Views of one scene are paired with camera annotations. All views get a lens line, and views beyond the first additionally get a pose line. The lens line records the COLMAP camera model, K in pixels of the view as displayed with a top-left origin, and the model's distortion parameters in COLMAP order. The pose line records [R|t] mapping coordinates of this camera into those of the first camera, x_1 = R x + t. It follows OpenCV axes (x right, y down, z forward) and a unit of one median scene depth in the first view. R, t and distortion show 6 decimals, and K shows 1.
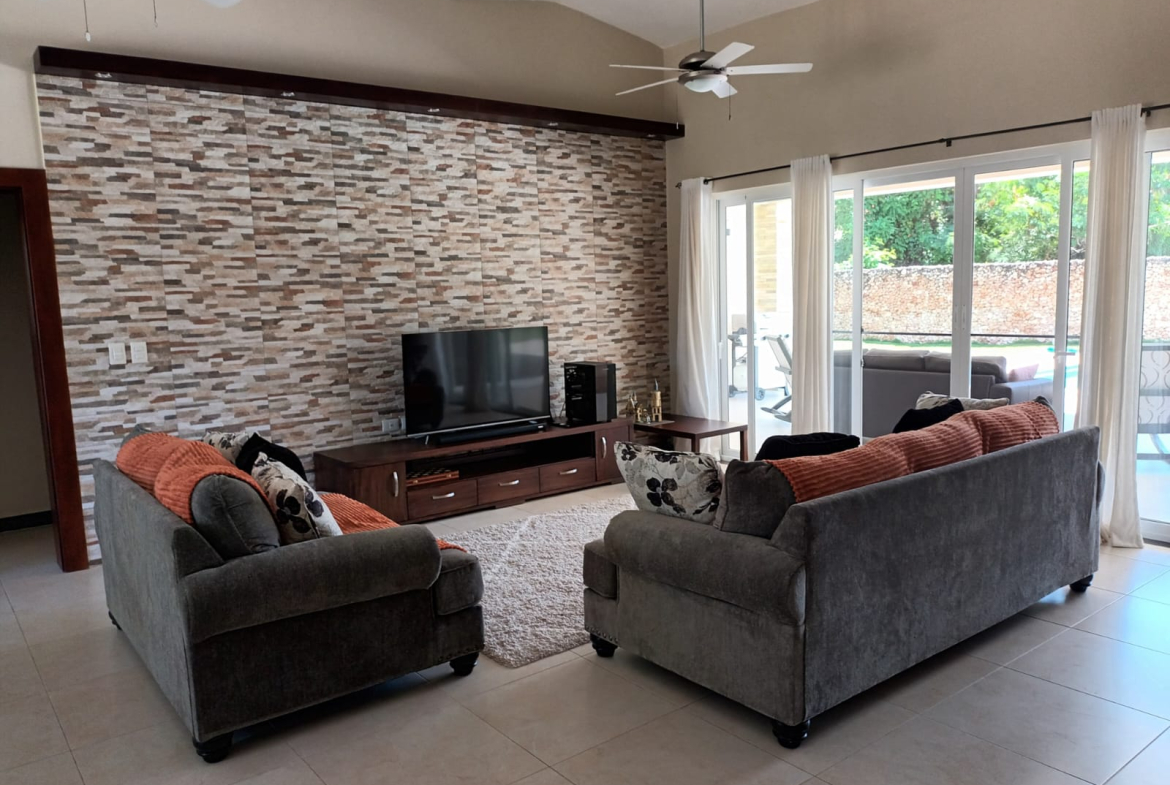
lens RADIAL K [[870.3, 0, 593.4], [0, 870.3, 397.3], [0, 0, 1]] dist [0.080752, -0.086166]
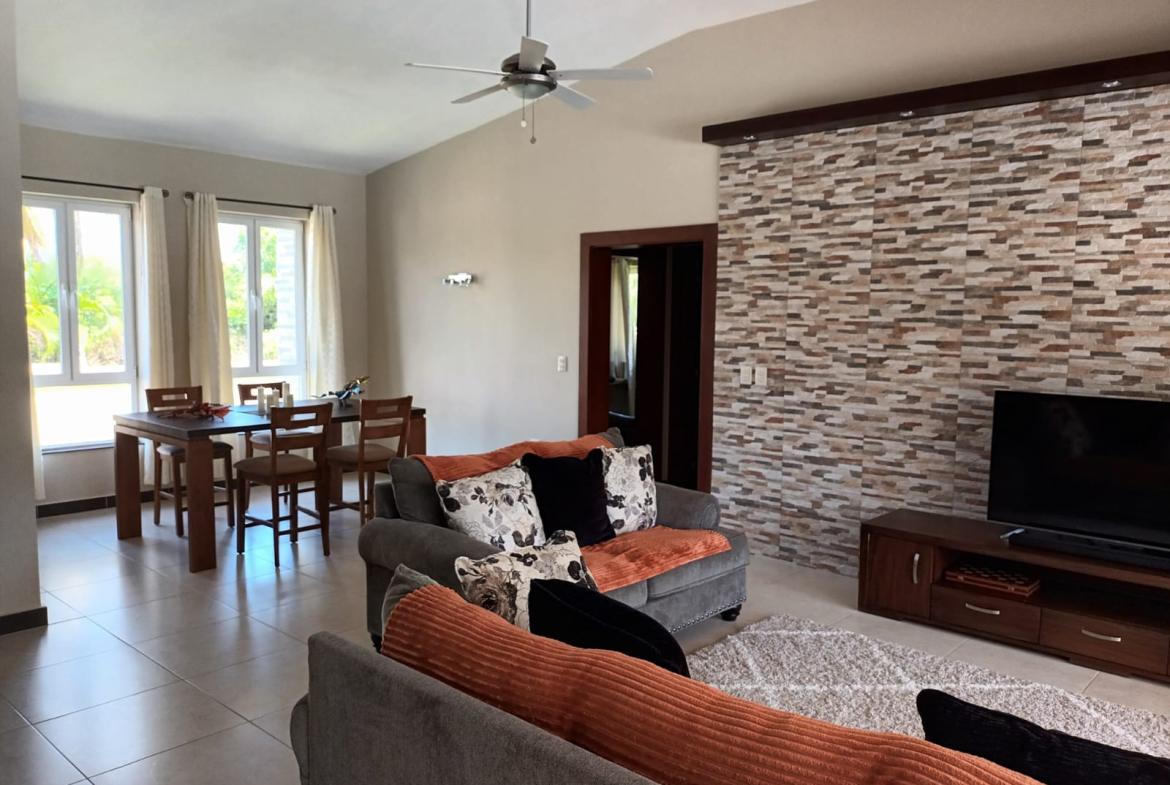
lens RADIAL K [[870.3, 0, 589.9], [0, 870.3, 400.0], [0, 0, 1]] dist [0.080752, -0.086166]
pose [[0.197052, 0.128624, -0.971919, 0.494808], [-0.148041, 0.983893, 0.100194, -0.092800], [0.969151, 0.124140, 0.212920, 0.509485]]
